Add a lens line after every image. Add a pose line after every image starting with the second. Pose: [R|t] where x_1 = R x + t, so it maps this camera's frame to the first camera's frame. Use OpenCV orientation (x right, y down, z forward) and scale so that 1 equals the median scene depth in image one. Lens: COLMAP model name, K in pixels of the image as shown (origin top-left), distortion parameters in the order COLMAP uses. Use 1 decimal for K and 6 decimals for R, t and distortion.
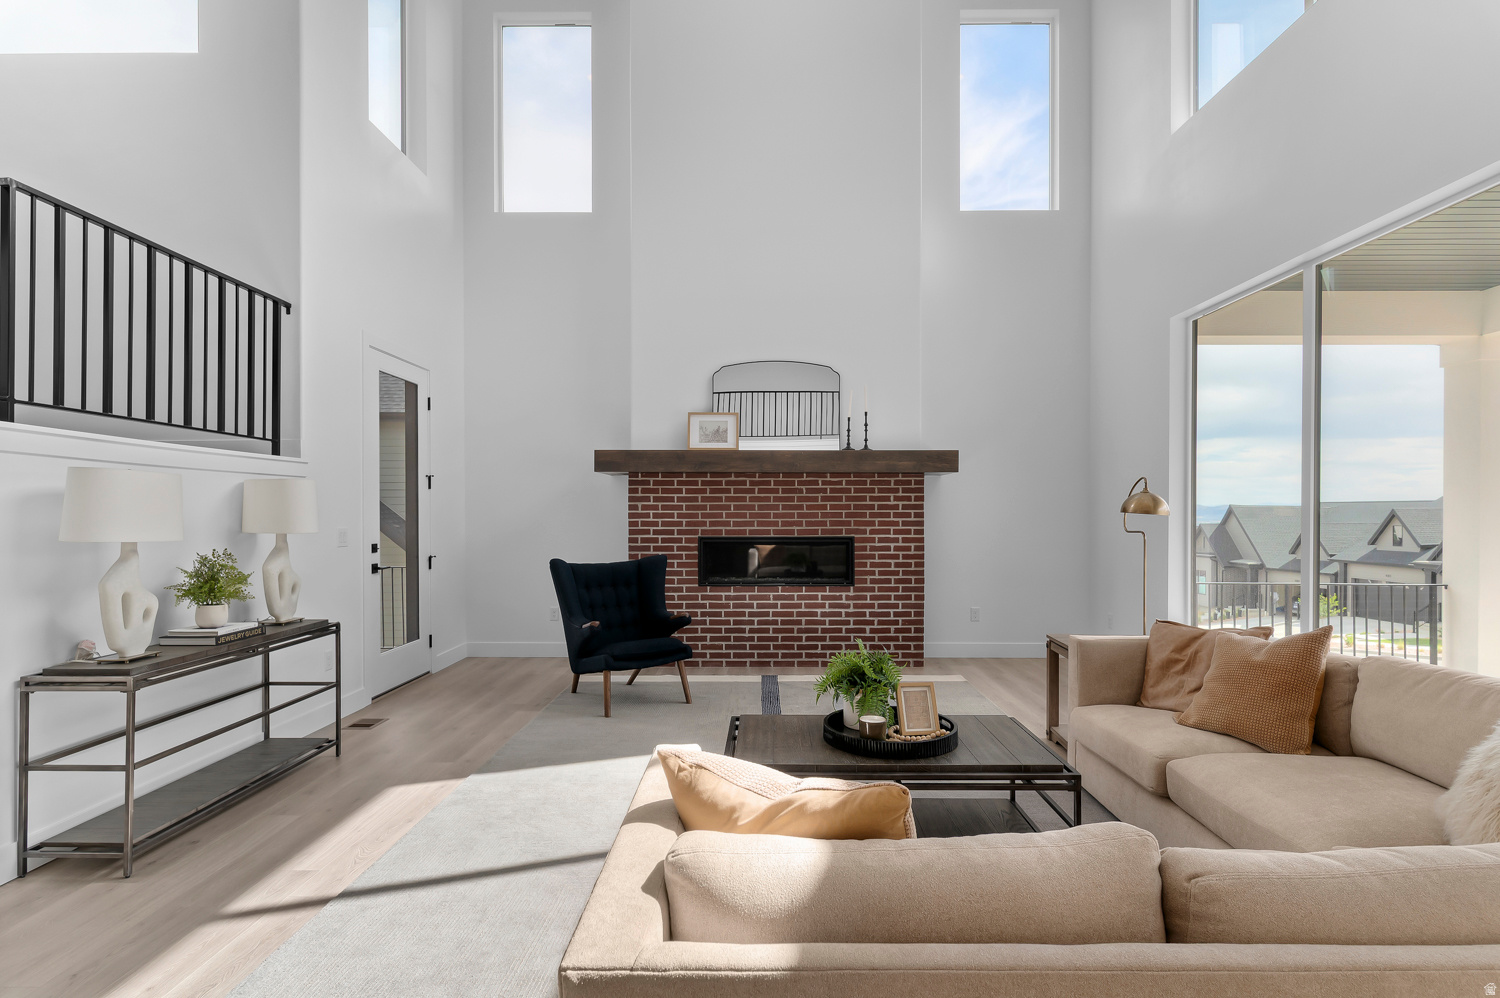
lens RADIAL K [[755.7, 0, 735.5], [0, 755.7, 520.3], [0, 0, 1]] dist [0.002893, 0.000249]
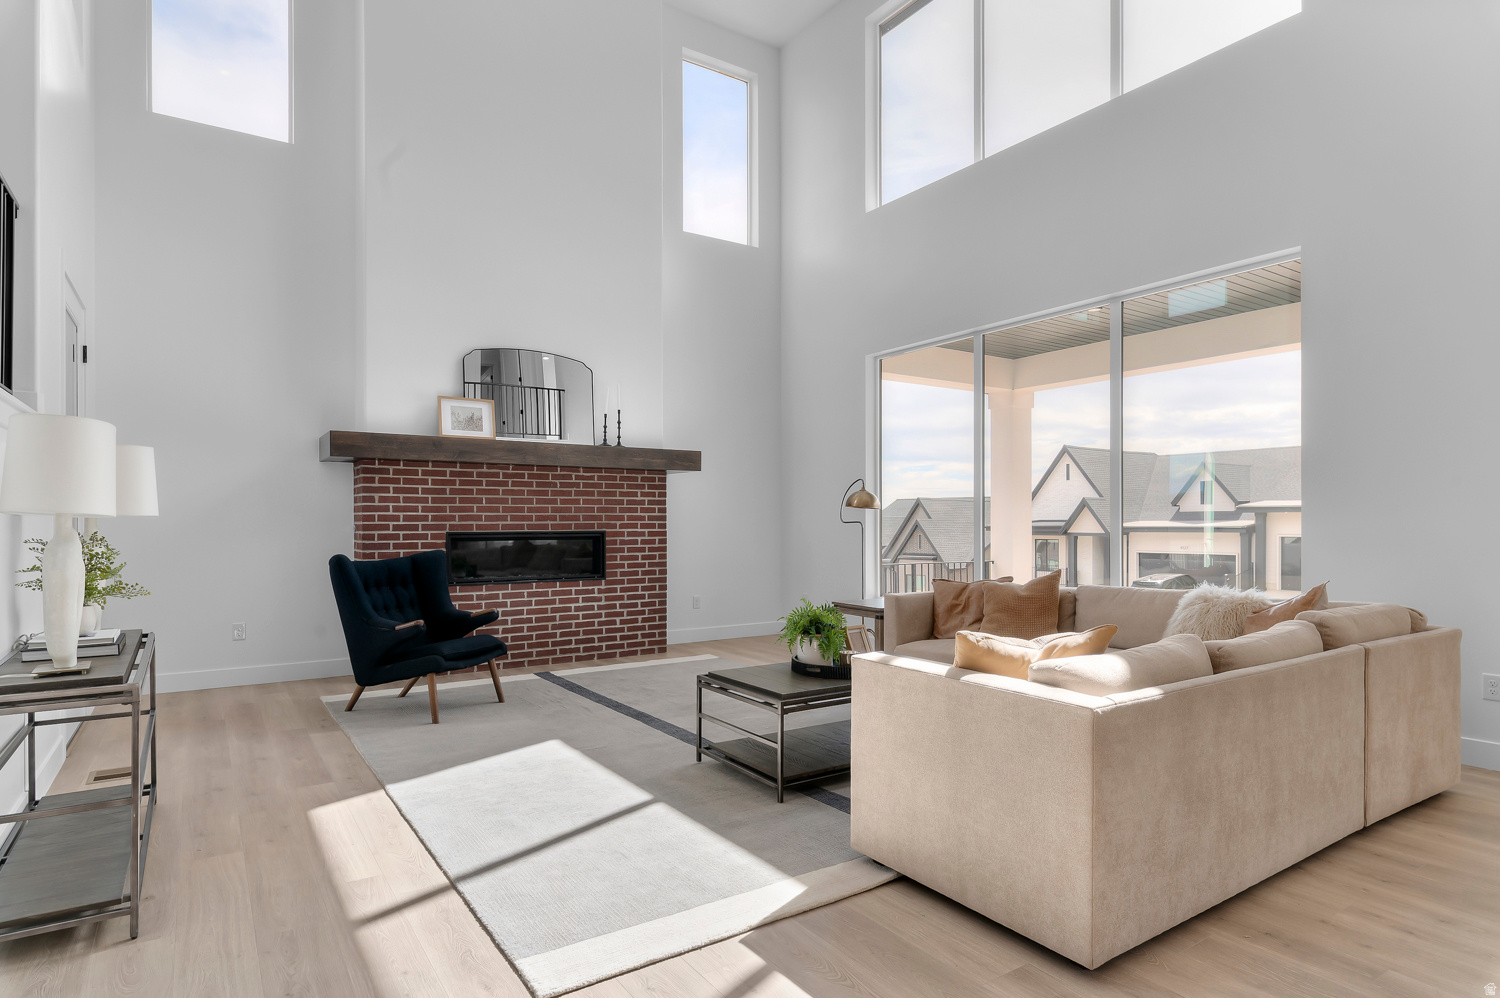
lens RADIAL K [[820.0, 0, 763.4], [0, 820.0, 523.6], [0, 0, 1]] dist [0.003785, -0.000530]
pose [[0.823118, -0.002767, 0.567863, -0.296889], [0.006508, 0.999968, -0.004561, 0.018208], [-0.567833, 0.007450, 0.823110, -0.033532]]
